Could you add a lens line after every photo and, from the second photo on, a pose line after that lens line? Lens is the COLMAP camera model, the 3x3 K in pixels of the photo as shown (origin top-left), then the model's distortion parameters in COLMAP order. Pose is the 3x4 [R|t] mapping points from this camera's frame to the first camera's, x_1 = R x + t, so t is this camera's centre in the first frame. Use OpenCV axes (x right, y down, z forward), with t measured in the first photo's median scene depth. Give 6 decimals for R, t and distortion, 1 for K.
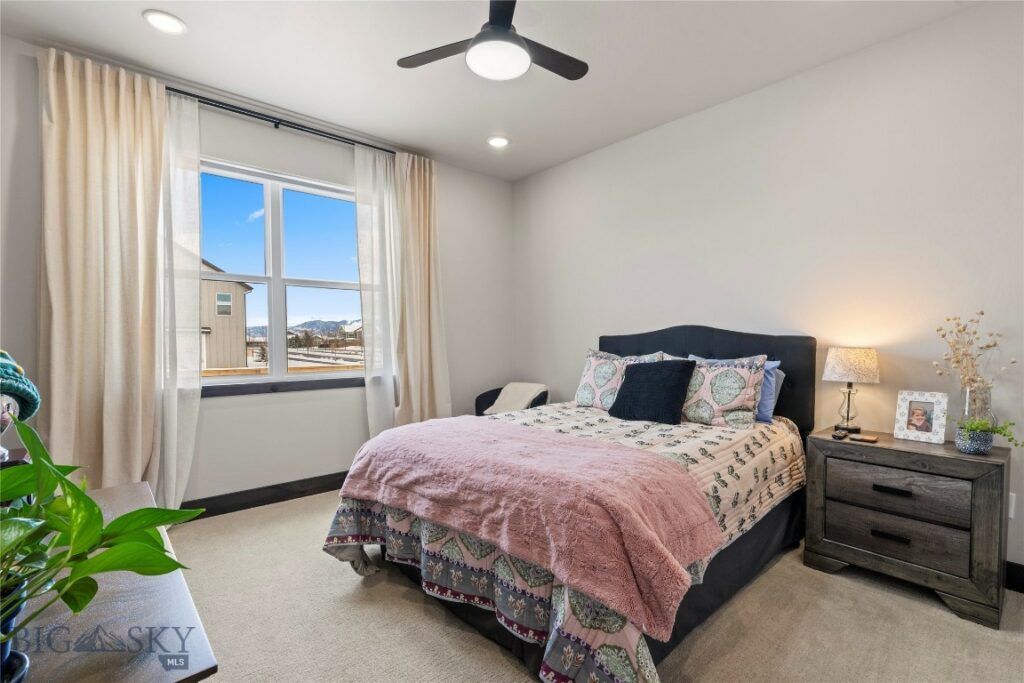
lens RADIAL K [[476.7, 0, 512.0], [0, 476.7, 341.5], [0, 0, 1]] dist [-0.000257, -0.000062]
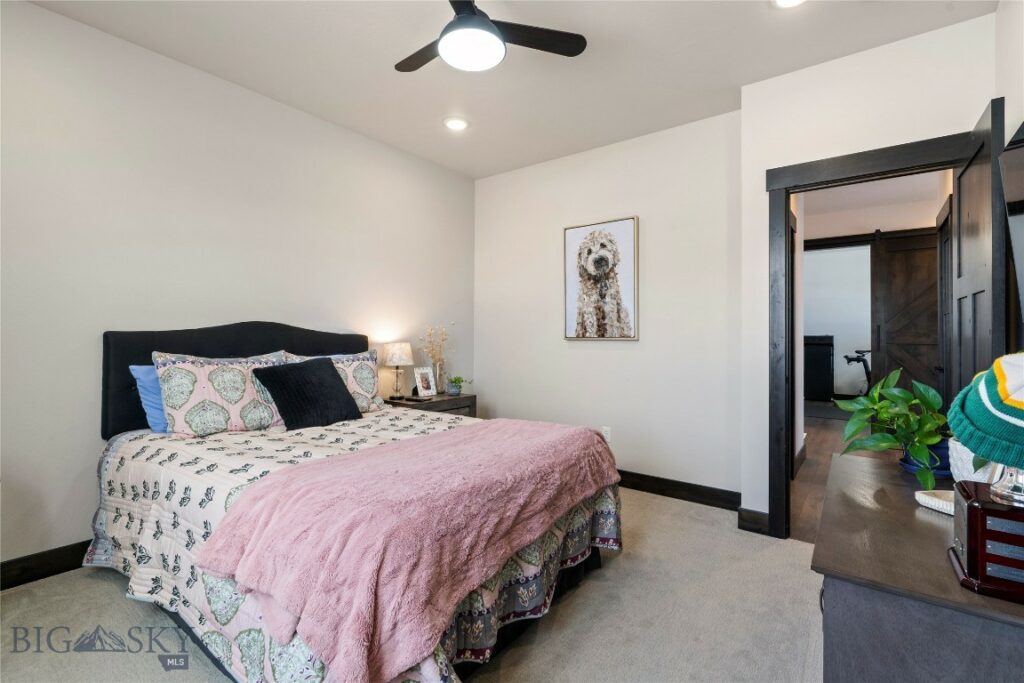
lens RADIAL K [[464.7, 0, 507.8], [0, 464.7, 335.9], [0, 0, 1]] dist [0.000684, -0.000053]
pose [[-0.188349, 0.001798, 0.982100, -0.885002], [0.001784, 0.999997, -0.001488, -0.007403], [-0.982101, 0.001472, -0.188352, 1.040689]]
